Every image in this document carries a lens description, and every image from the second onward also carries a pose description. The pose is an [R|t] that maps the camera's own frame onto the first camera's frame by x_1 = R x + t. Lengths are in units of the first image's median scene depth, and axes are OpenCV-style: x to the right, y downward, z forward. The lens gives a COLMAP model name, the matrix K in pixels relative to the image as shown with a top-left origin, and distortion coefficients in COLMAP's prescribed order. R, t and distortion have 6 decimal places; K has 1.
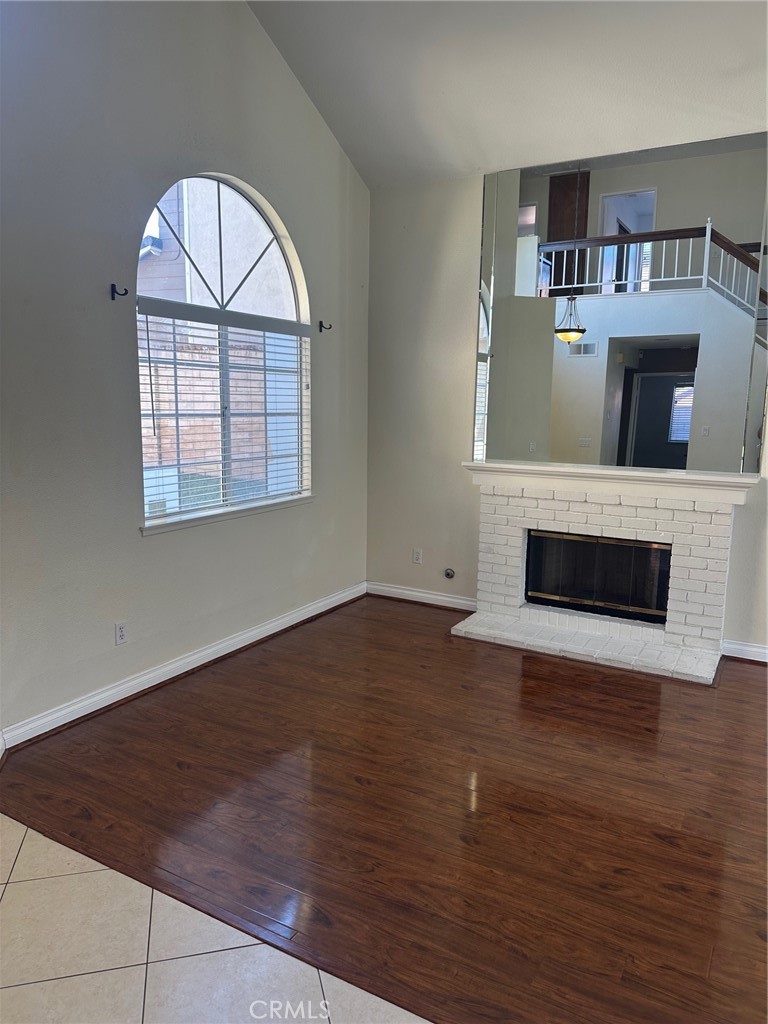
lens RADIAL K [[712.7, 0, 385.2], [0, 712.7, 513.8], [0, 0, 1]] dist [-0.007689, -0.003852]
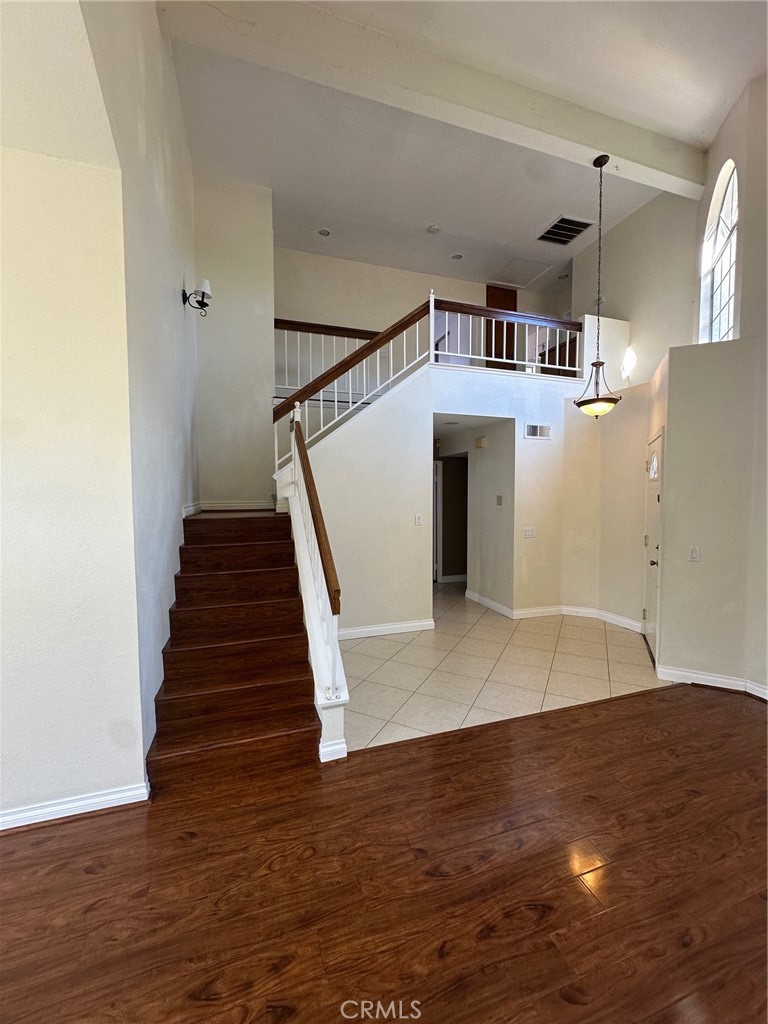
lens RADIAL K [[406.3, 0, 387.5], [0, 406.3, 514.2], [0, 0, 1]] dist [0.001191, 0.000389]
pose [[-0.664119, 0.033721, -0.746866, 1.088448], [-0.112943, 0.982992, 0.144812, -0.200871], [0.739046, 0.180526, -0.649015, 1.245591]]
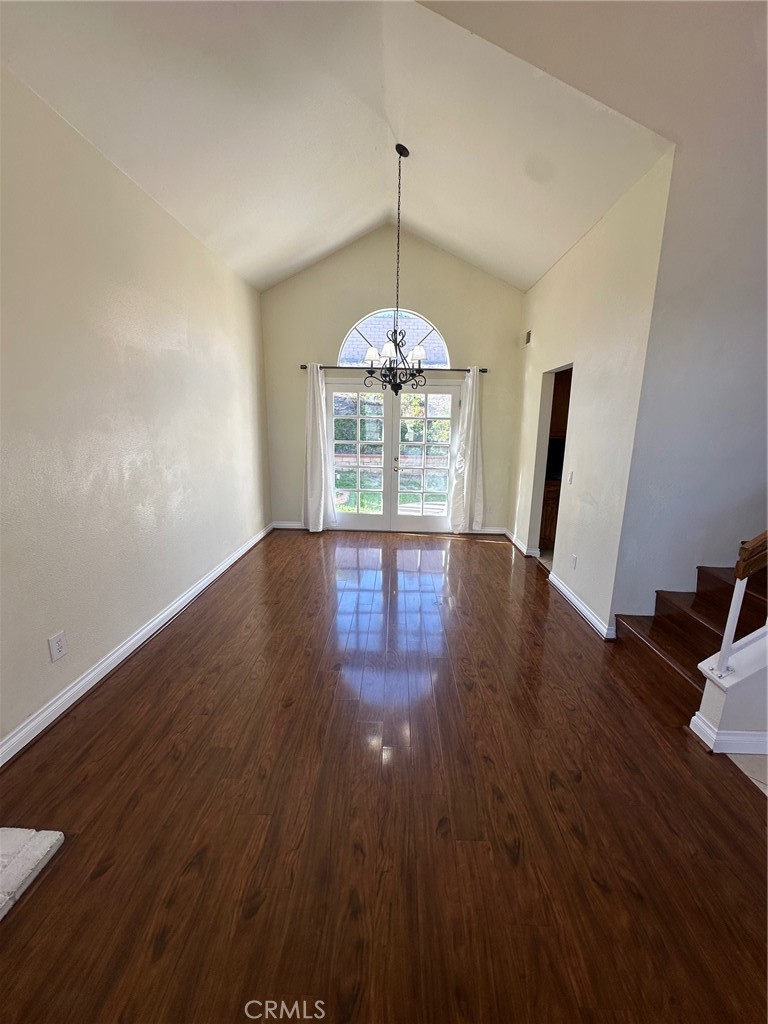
lens RADIAL K [[406.3, 0, 387.5], [0, 406.3, 514.5], [0, 0, 1]] dist [0.001191, 0.000389]
pose [[-0.476216, -0.214036, 0.852882, 0.096330], [0.111721, 0.947336, 0.300121, -0.223057], [-0.872202, 0.238207, -0.427224, 1.442747]]
